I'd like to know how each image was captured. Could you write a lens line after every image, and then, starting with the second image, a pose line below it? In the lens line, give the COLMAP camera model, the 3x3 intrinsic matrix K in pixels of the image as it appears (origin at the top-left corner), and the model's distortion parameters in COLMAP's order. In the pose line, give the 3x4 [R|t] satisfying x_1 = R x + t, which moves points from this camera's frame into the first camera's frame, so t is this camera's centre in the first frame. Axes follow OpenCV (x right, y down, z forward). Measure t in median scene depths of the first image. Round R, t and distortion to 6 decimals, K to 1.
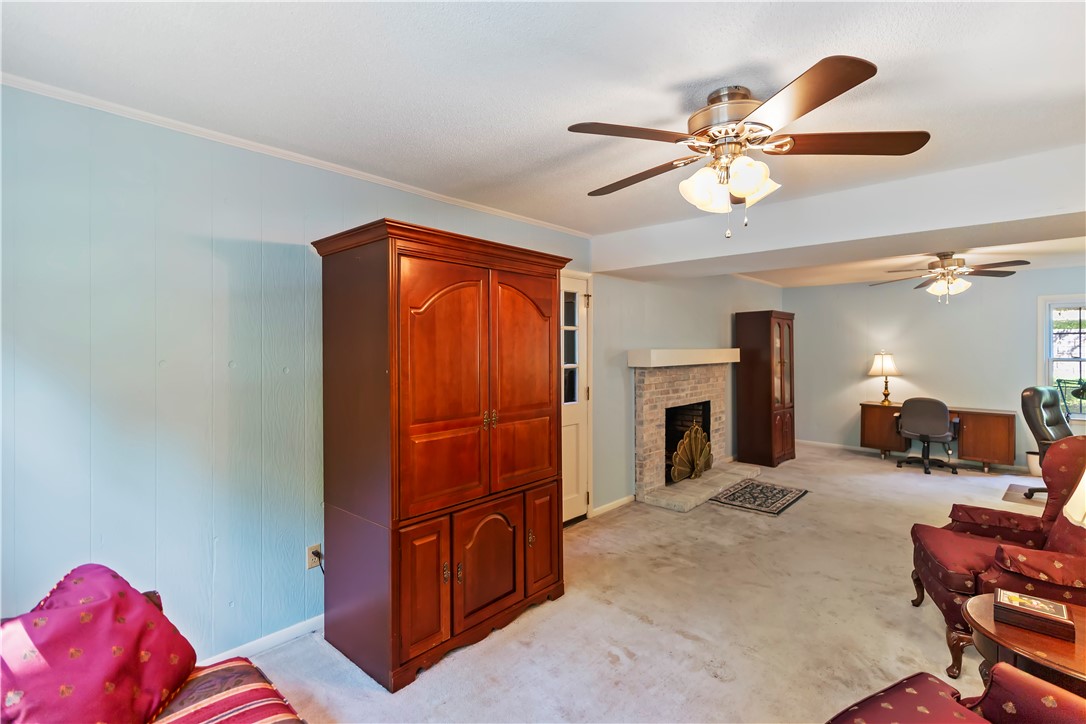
lens RADIAL K [[490.5, 0, 538.1], [0, 490.5, 357.3], [0, 0, 1]] dist [0.000002, -0.000167]
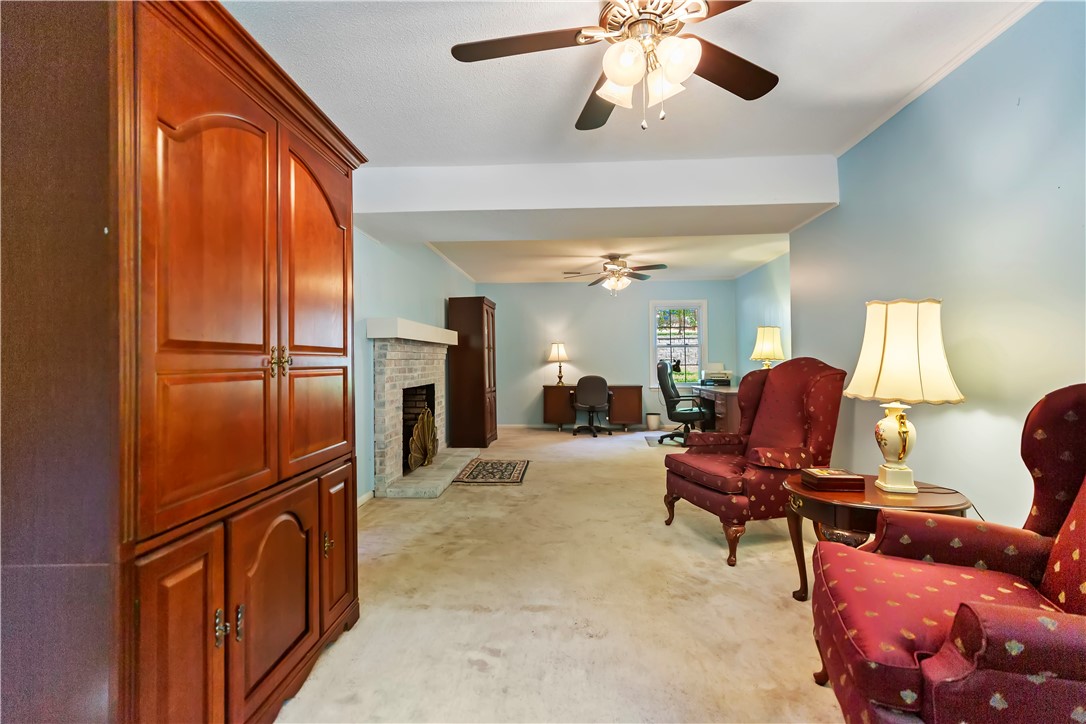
lens RADIAL K [[490.5, 0, 538.1], [0, 490.5, 357.3], [0, 0, 1]] dist [0.000002, -0.000167]
pose [[0.769748, 0.004379, 0.638333, -0.164207], [0.012248, 0.999691, -0.021628, 0.094776], [-0.638230, 0.024467, 0.769457, 0.212134]]
